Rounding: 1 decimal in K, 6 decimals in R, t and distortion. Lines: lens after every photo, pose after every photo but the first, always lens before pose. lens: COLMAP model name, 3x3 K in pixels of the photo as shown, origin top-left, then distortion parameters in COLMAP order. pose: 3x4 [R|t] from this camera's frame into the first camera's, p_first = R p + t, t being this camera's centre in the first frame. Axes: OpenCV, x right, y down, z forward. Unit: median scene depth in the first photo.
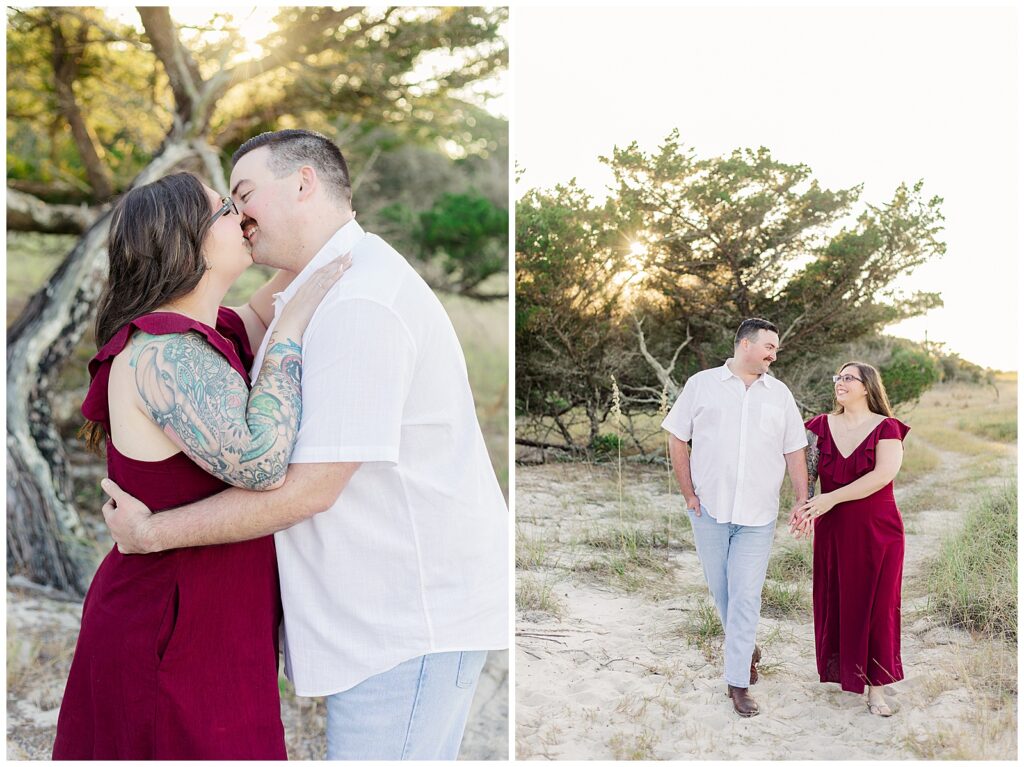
lens RADIAL K [[1761.8, 0, 678.2], [0, 1761.8, 442.2], [0, 0, 1]] dist [-0.010942, -0.049259]
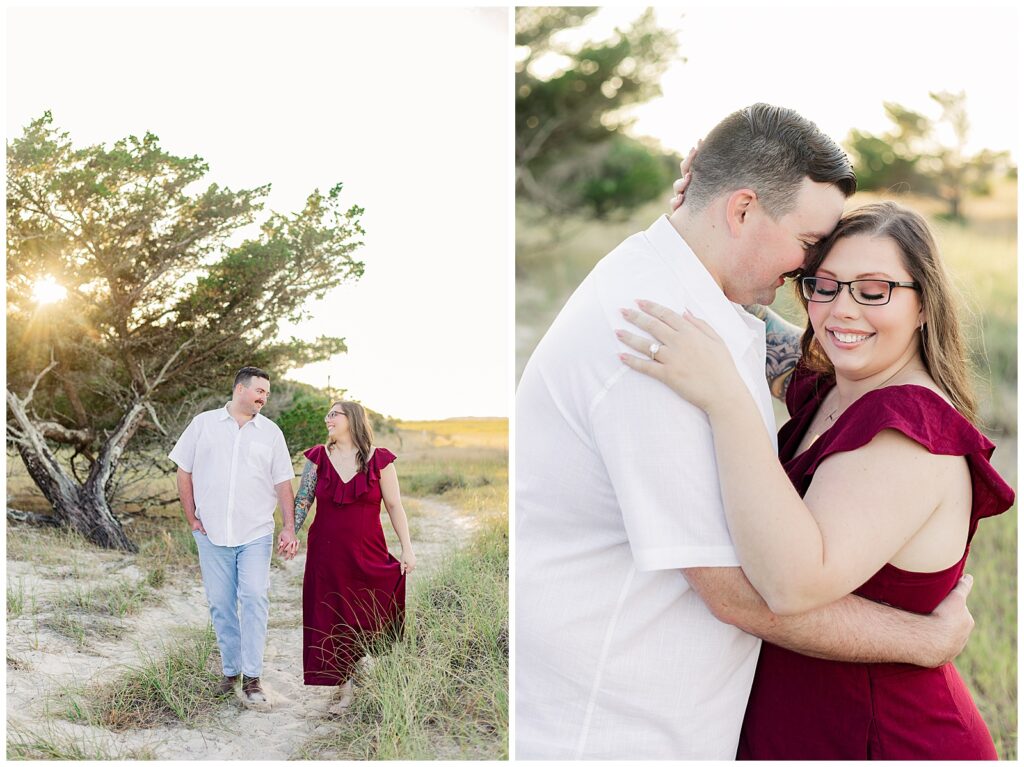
lens RADIAL K [[1761.7, 0, 429.8], [0, 1761.7, 383.1], [0, 0, 1]] dist [-0.158729, 0.010596]
pose [[0.979803, 0.037069, 0.196498, 0.018464], [-0.025426, 0.997786, -0.061448, -0.003992], [-0.198341, 0.055211, 0.978577, 0.167626]]
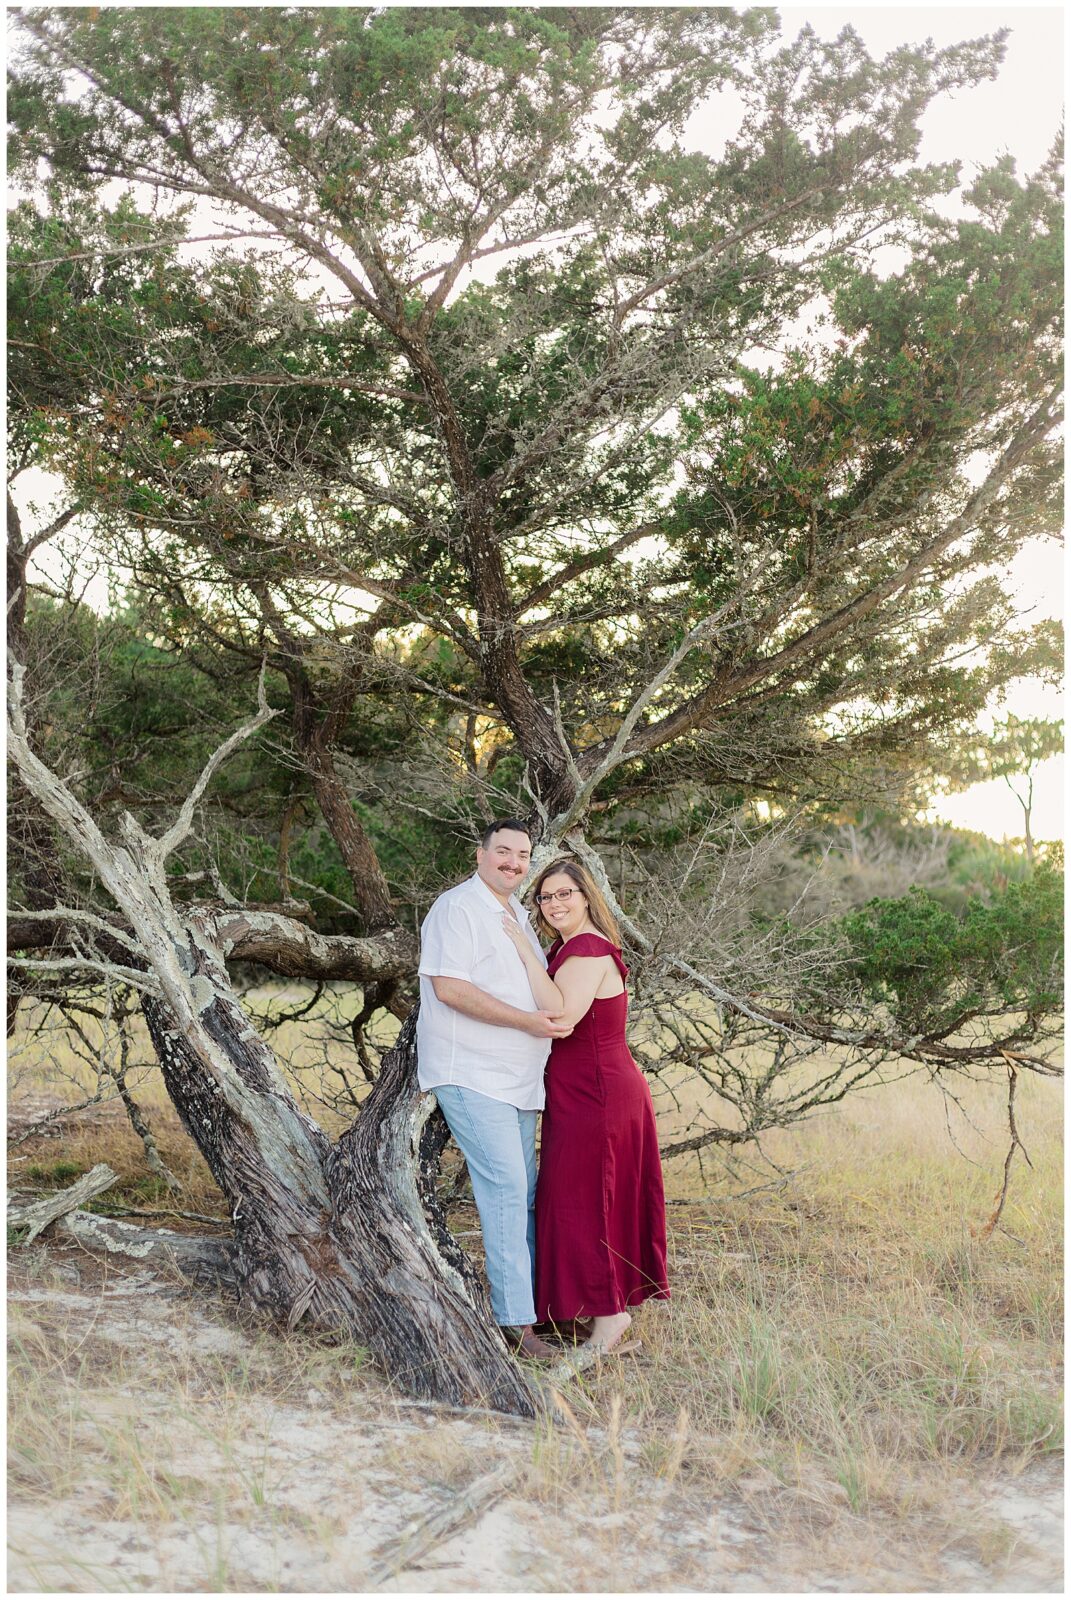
lens RADIAL K [[3730.4, 0, 386.3], [0, 3730.4, 747.4], [0, 0, 1]] dist [0.161663, -1.572105]
pose [[0.999571, 0.016861, -0.023962, 0.036194], [-0.018740, 0.996581, -0.080468, -0.012641], [0.022524, 0.080883, 0.996469, 0.485857]]
